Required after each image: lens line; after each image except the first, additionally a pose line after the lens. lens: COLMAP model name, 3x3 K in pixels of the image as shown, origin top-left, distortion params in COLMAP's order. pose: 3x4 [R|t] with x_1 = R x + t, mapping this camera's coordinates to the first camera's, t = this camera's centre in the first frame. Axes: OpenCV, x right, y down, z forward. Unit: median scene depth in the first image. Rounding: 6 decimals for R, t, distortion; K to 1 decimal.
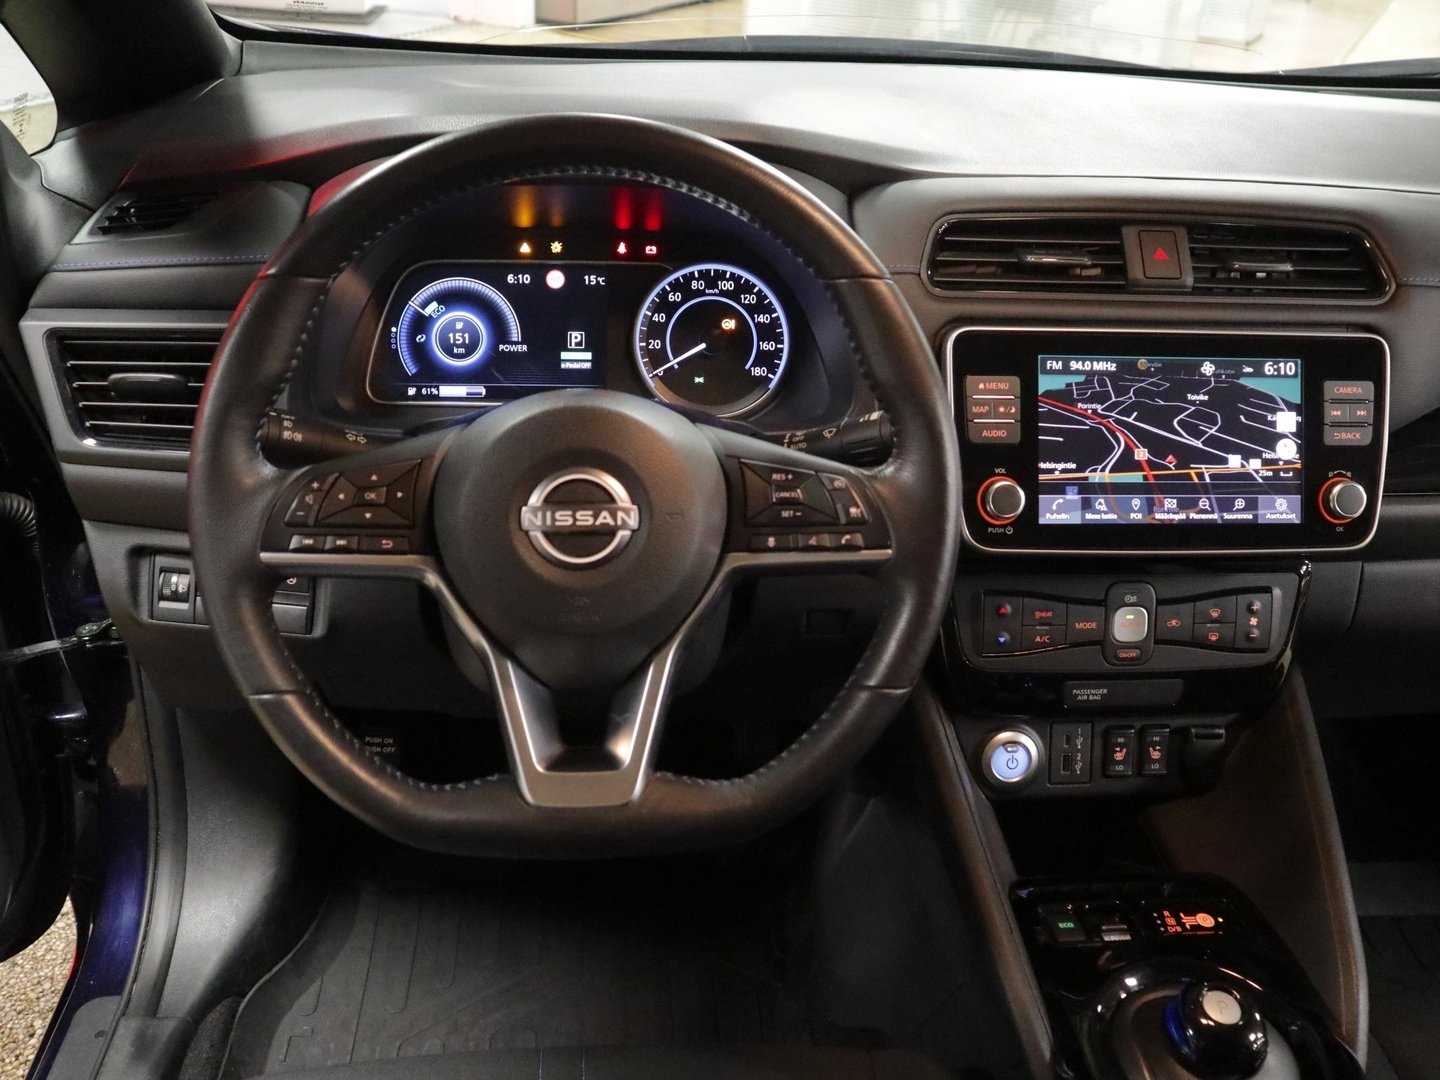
lens RADIAL K [[1340.1, 0, 720.0], [0, 1340.1, 540.0], [0, 0, 1]] dist [-0.060035, 0.024730]
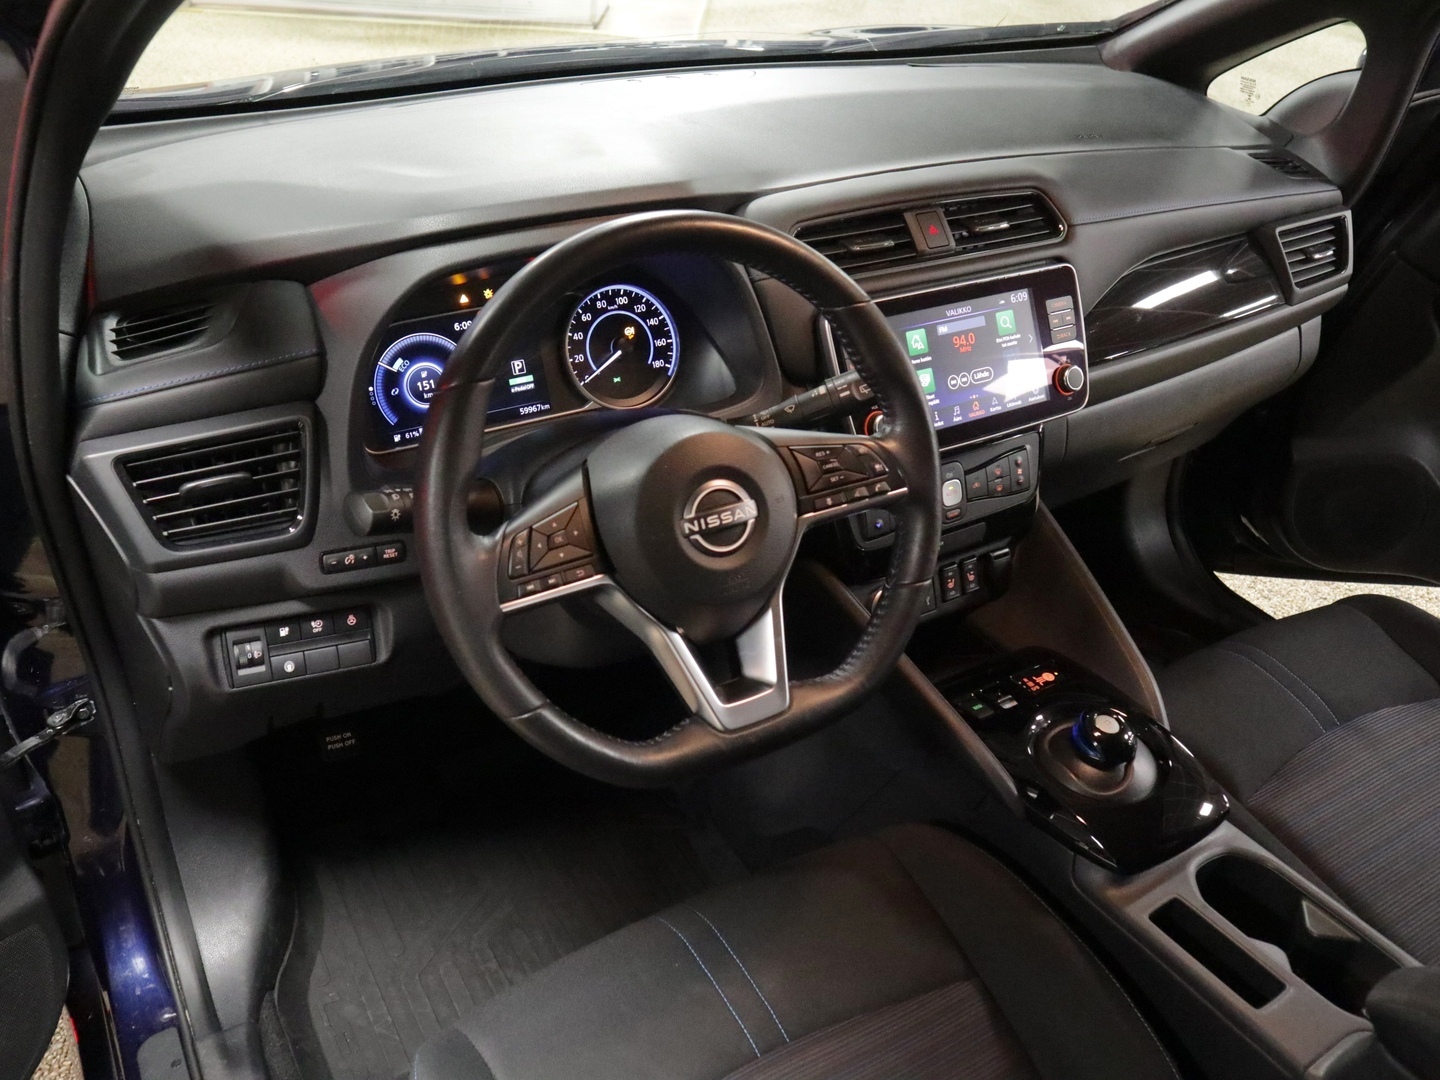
lens RADIAL K [[1236.7, 0, 720.0], [0, 1236.7, 540.0], [0, 0, 1]] dist [-0.073547, -0.001348]
pose [[0.894098, -0.242220, 0.376720, -0.404210], [0.203309, 0.968982, 0.140499, -0.118455], [-0.399066, -0.049030, 0.915610, -0.098710]]
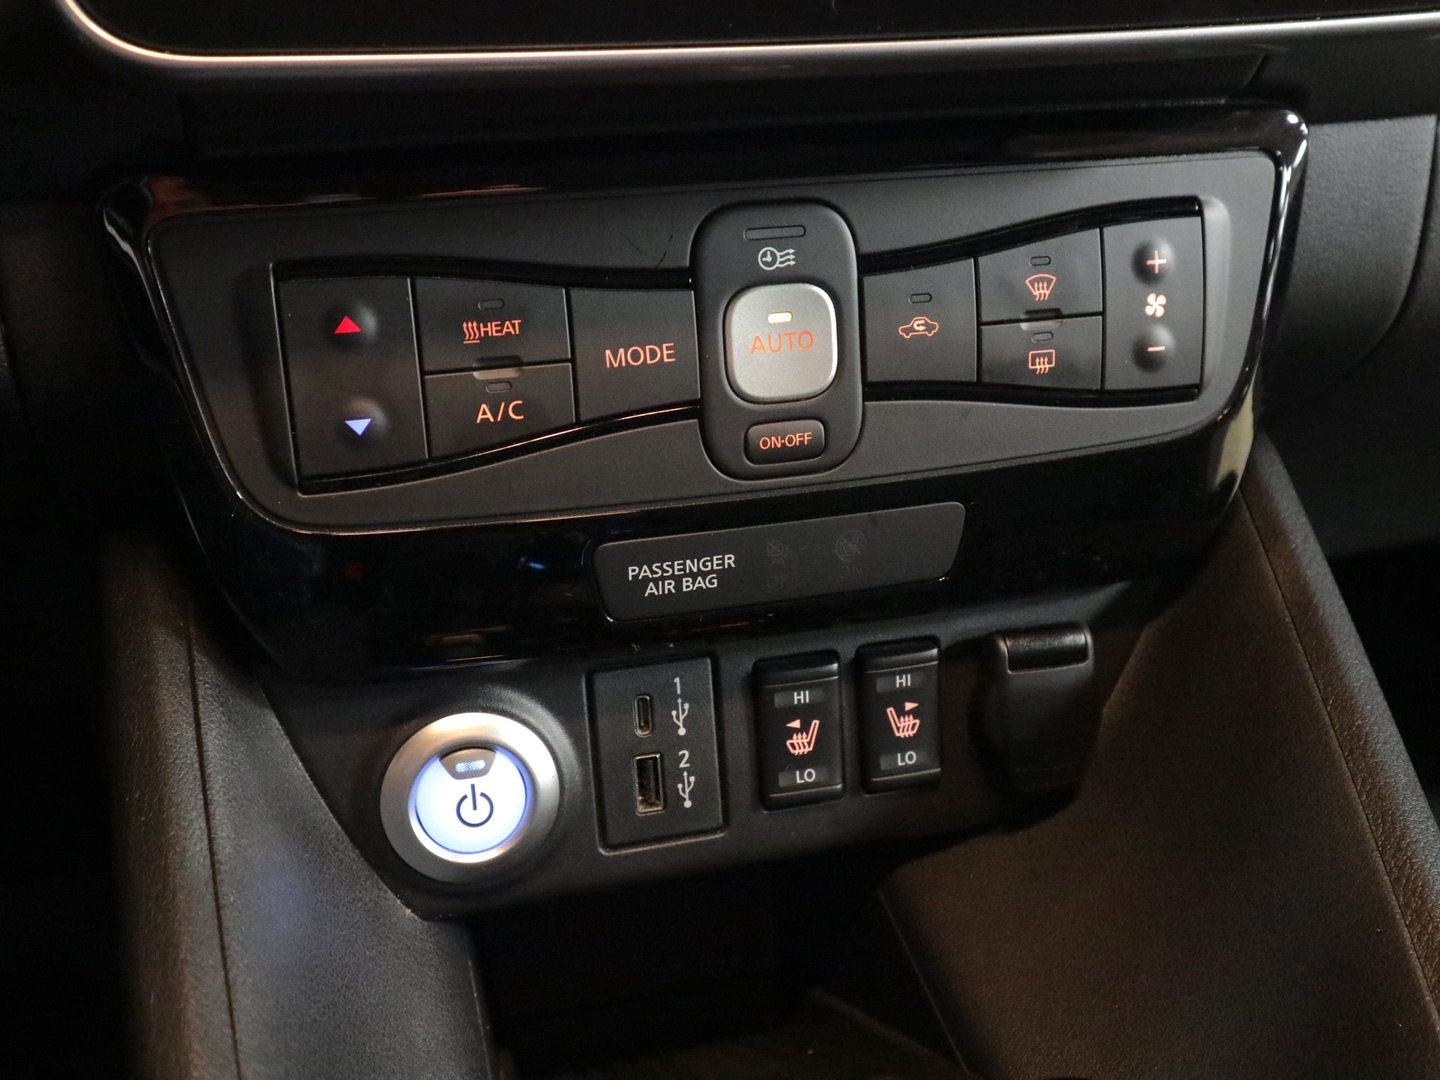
lens RADIAL K [[1496.7, 0, 720.0], [0, 1496.7, 540.0], [0, 0, 1]] dist [0.002752, -0.000252]
pose [[0.982986, -0.103534, 0.151719, 0.227996], [0.090161, 0.991619, 0.092541, 0.073344], [-0.160028, -0.077287, 0.984082, 0.632755]]
